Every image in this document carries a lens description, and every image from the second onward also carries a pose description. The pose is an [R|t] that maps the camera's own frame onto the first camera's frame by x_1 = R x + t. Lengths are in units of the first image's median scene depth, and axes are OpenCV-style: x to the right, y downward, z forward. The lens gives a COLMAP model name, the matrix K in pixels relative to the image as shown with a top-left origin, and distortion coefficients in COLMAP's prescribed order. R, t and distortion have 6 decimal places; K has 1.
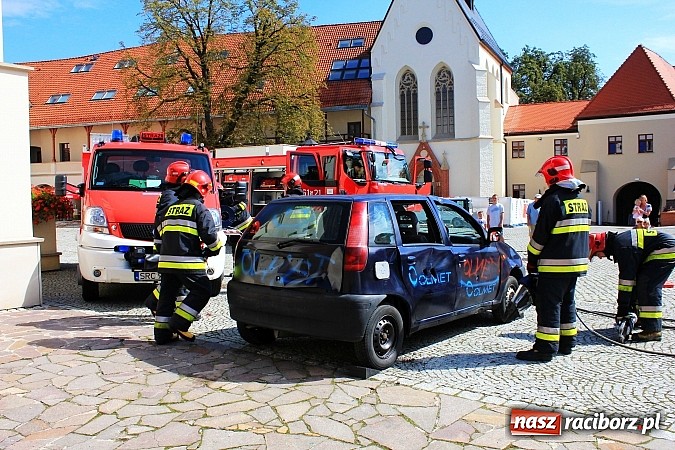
lens RADIAL K [[615.1, 0, 340.4], [0, 615.1, 221.9], [0, 0, 1]] dist [-0.108617, 0.000000]
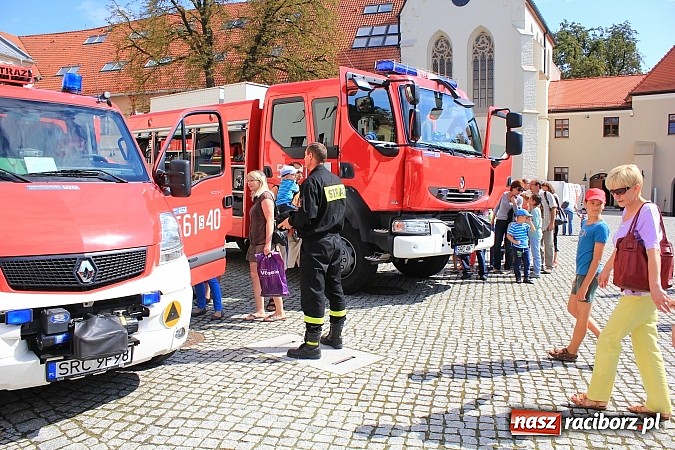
lens RADIAL K [[563.9, 0, 335.1], [0, 563.9, 223.7], [0, 0, 1]] dist [-0.161666, 0.145540]
pose [[0.998244, 0.019558, -0.055917, 0.006166], [-0.017166, 0.998930, 0.042944, -0.008099], [0.056697, -0.041909, 0.997511, 0.183841]]
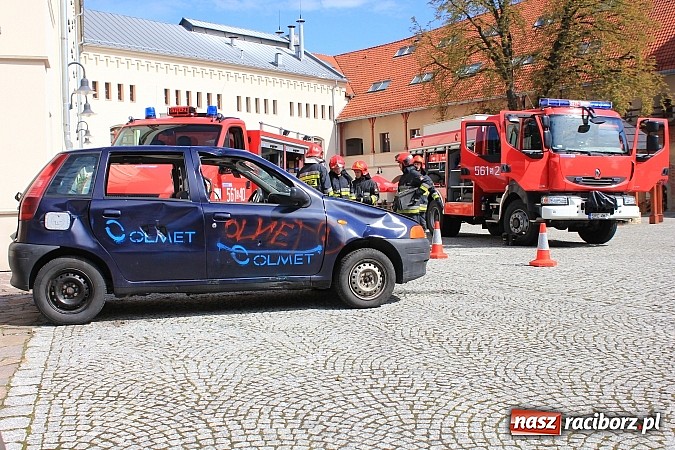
lens RADIAL K [[717.0, 0, 337.6], [0, 717.0, 222.7], [0, 0, 1]] dist [-0.078937, 0.000000]
pose [[0.838904, 0.006094, -0.544246, 0.102496], [-0.005819, 0.999981, 0.002227, 0.007483], [0.544249, 0.001299, 0.838923, 0.029693]]
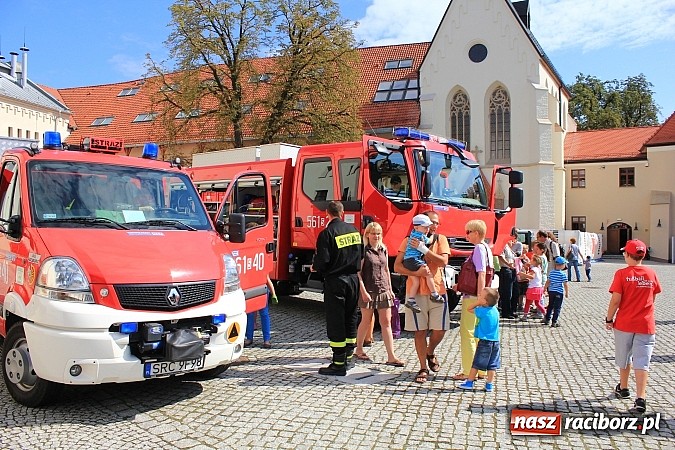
lens RADIAL K [[563.9, 0, 335.6], [0, 563.9, 224.4], [0, 0, 1]] dist [-0.161666, 0.145540]
pose [[0.995375, 0.021646, -0.093596, 0.006859], [-0.025541, 0.998848, -0.040620, -0.007694], [0.092609, 0.042822, 0.994781, 0.159929]]
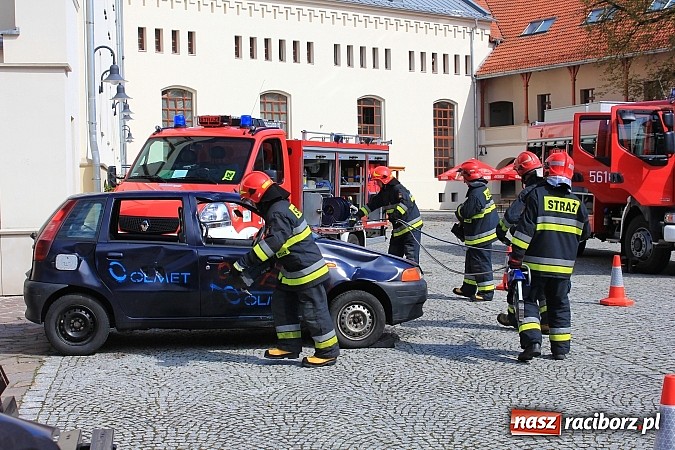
lens RADIAL K [[1052.6, 0, 341.6], [0, 1052.6, 223.1], [0, 0, 1]] dist [-0.011620, 0.000000]
pose [[0.749748, 0.025036, -0.661250, 0.162070], [-0.021168, 0.999680, 0.013849, -0.002539], [0.661385, 0.003615, 0.750038, -0.006829]]
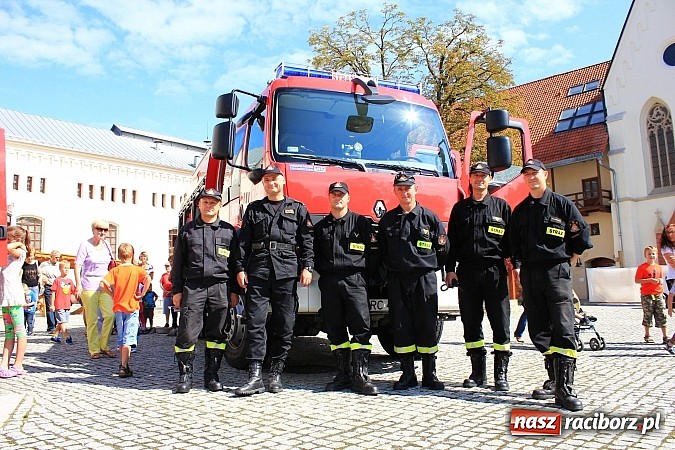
lens RADIAL K [[563.9, 0, 335.8], [0, 563.9, 222.4], [0, 0, 1]] dist [-0.161666, 0.145540]
pose [[0.873644, -0.072885, -0.481077, 0.076174], [-0.002631, 0.987995, -0.154462, 0.005913], [0.486559, 0.136210, 0.862964, 0.242193]]
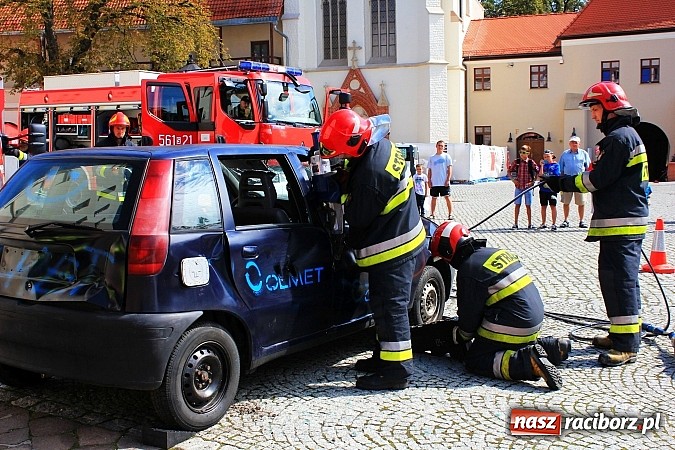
lens RADIAL K [[819.5, 0, 336.9], [0, 819.5, 224.6], [0, 0, 1]] dist [-0.067936, 0.000000]
pose [[0.994699, -0.013526, 0.101937, 0.012348], [0.007534, 0.998233, 0.058944, -0.001435], [-0.102554, -0.057864, 0.993043, 0.017354]]
